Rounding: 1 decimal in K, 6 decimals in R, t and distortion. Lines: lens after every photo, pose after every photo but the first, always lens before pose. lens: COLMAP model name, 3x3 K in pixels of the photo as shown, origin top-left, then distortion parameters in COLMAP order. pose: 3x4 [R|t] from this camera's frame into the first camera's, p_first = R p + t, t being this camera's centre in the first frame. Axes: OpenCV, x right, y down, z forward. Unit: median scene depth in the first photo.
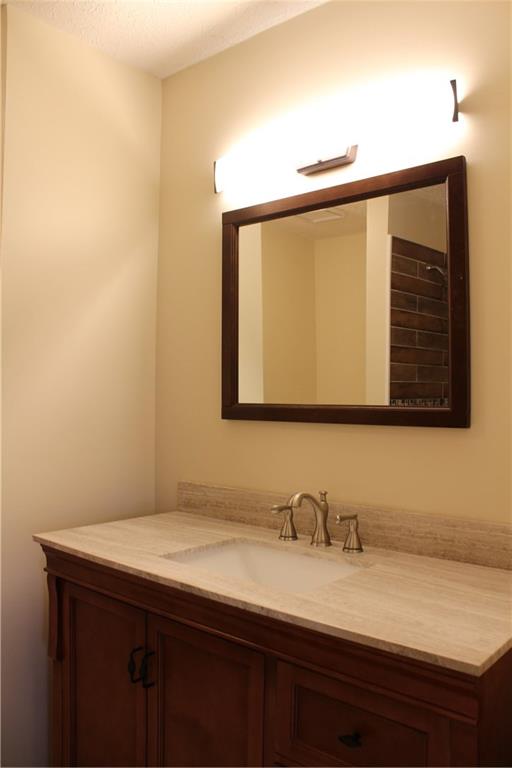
lens RADIAL K [[643.8, 0, 264.8], [0, 643.8, 360.0], [0, 0, 1]] dist [-0.163755, 0.138126]
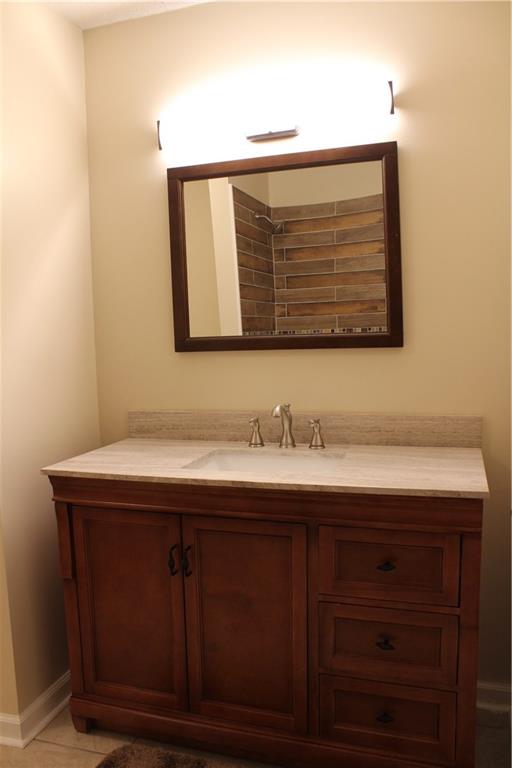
lens RADIAL K [[643.8, 0, 250.3], [0, 643.8, 355.7], [0, 0, 1]] dist [-0.163755, 0.138126]
pose [[0.924191, -0.053218, 0.378205, -0.445828], [0.018851, 0.995394, 0.093999, -0.007864], [-0.381466, -0.079743, 0.920937, -0.120029]]
